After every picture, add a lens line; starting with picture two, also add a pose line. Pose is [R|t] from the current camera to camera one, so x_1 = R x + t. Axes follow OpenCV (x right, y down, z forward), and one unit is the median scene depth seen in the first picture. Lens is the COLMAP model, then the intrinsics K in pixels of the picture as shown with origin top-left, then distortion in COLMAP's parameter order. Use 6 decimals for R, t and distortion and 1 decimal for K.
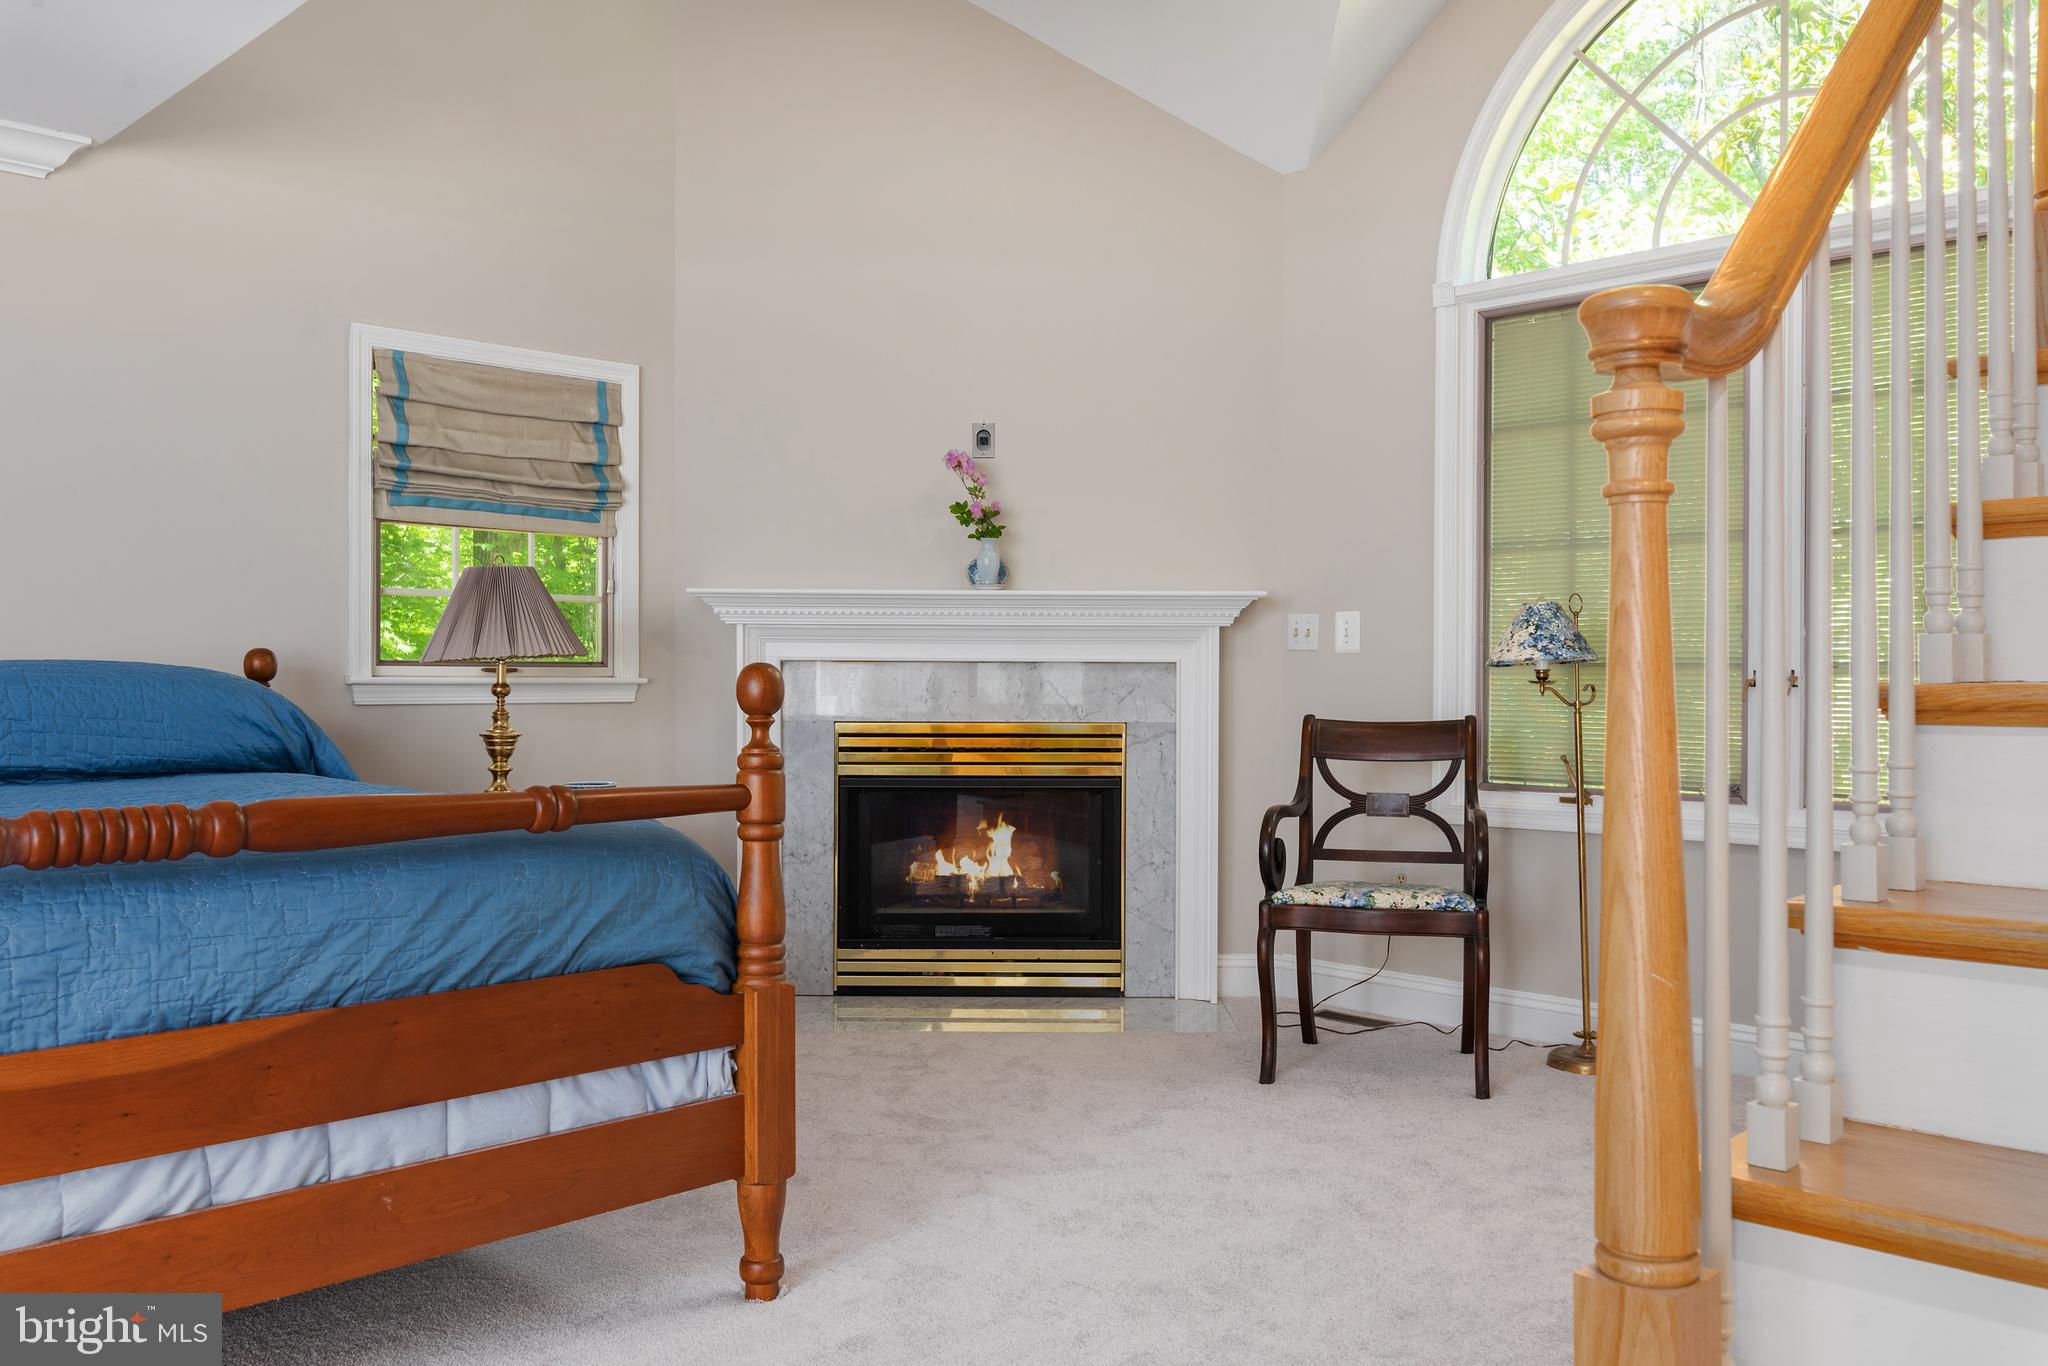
lens RADIAL K [[1672.7, 0, 1024.0], [0, 1672.7, 683.0], [0, 0, 1]] dist [-0.050331, 0.001198]
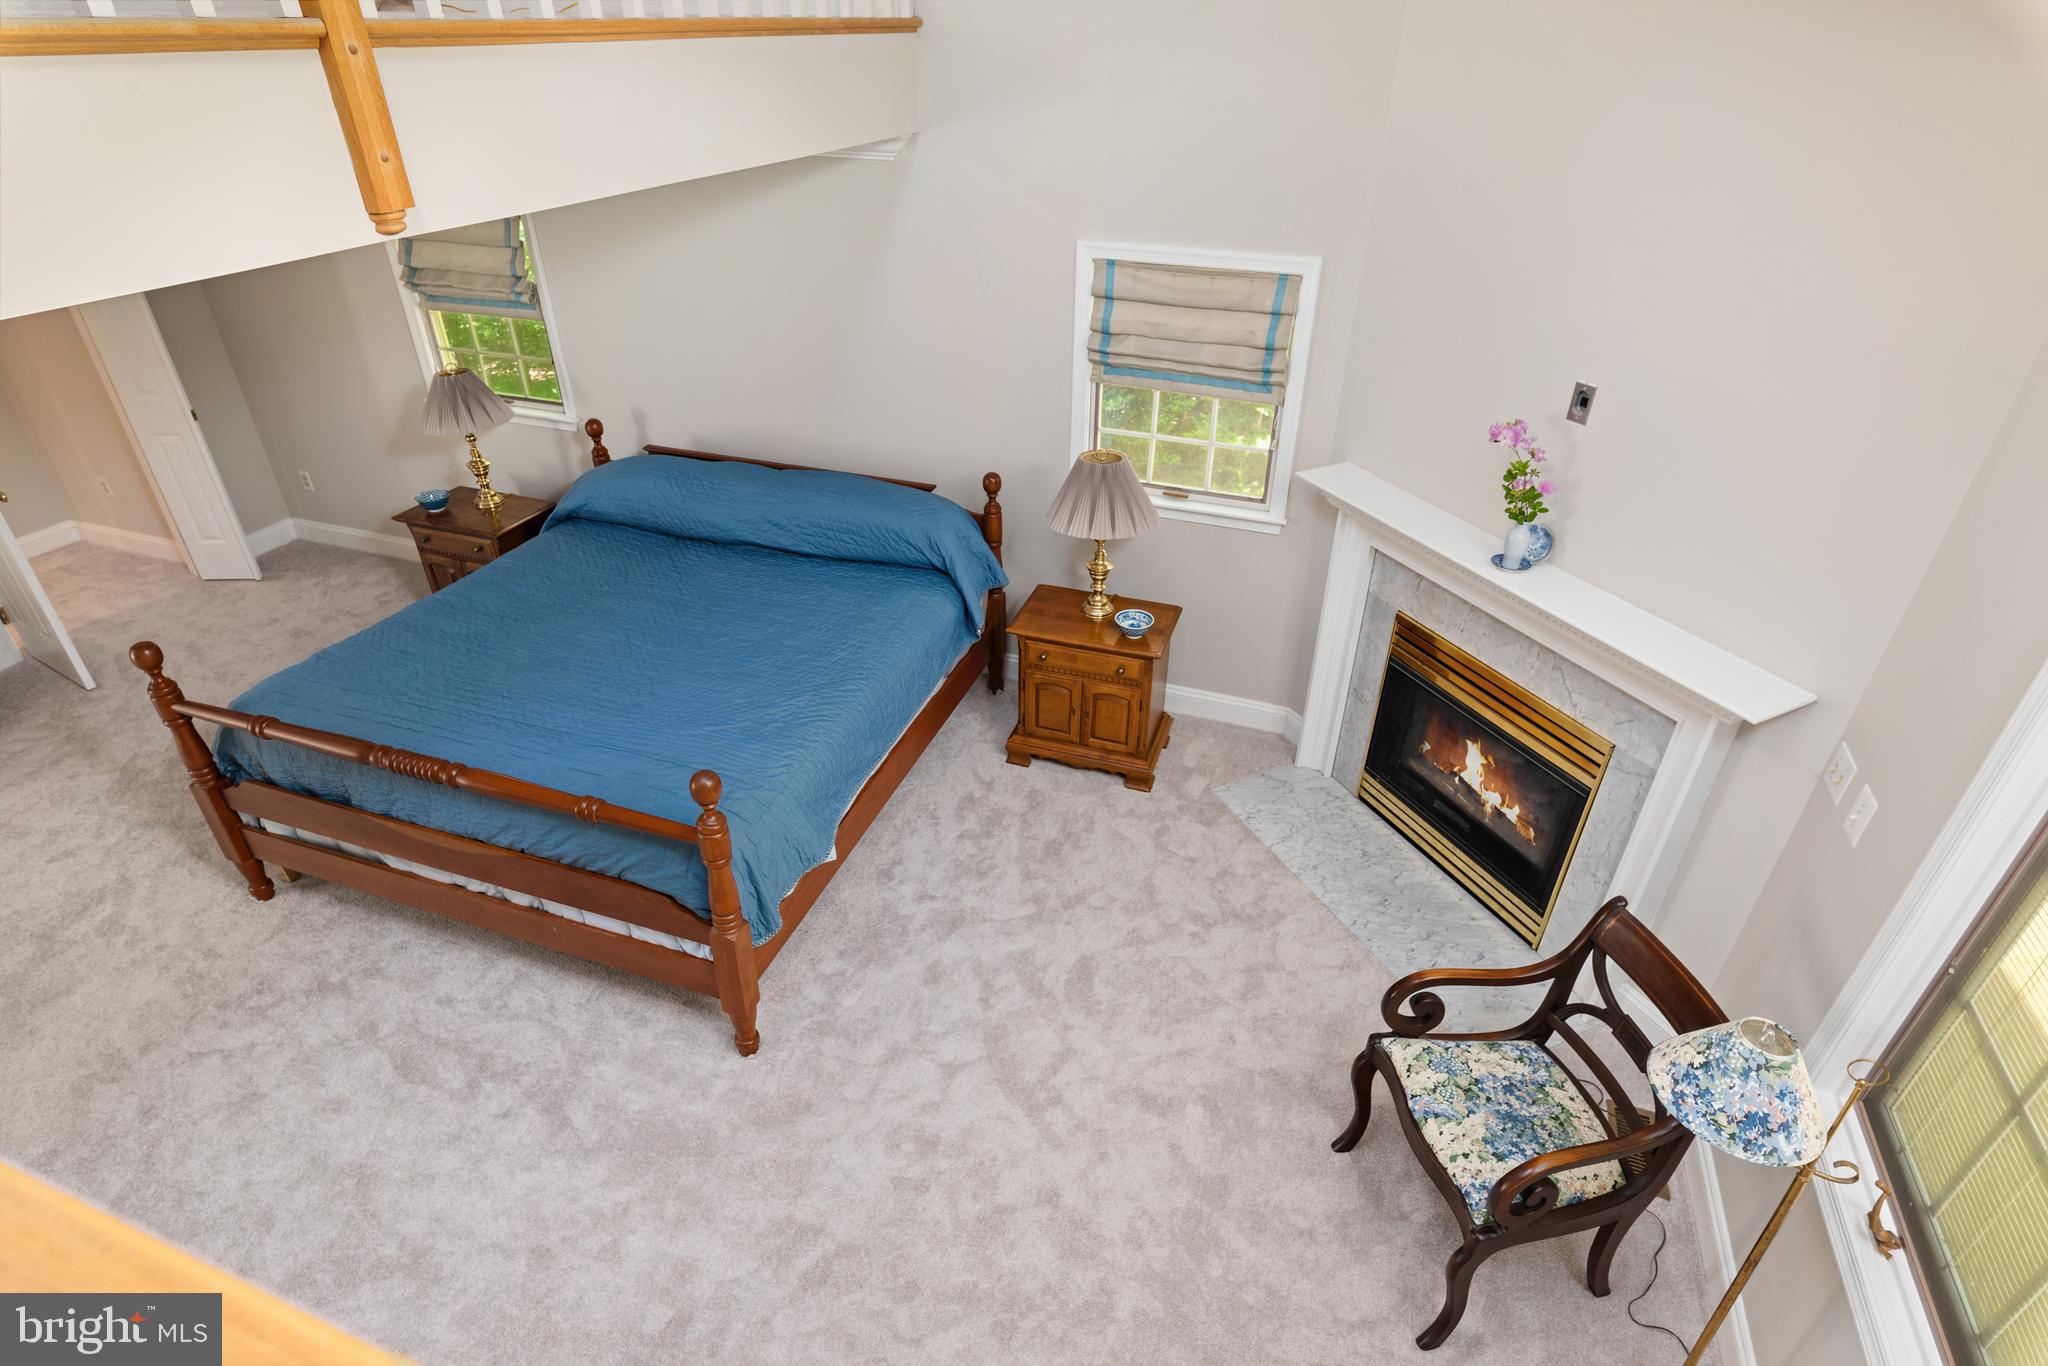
lens RADIAL K [[1056.9, 0, 1024.0], [0, 1056.9, 683.0], [0, 0, 1]] dist [0.000551, -0.000104]
pose [[0.423160, 0.479757, -0.768615, 0.368506], [-0.003660, 0.849208, 0.528046, -0.326000], [0.906048, -0.220635, 0.361106, 0.508998]]
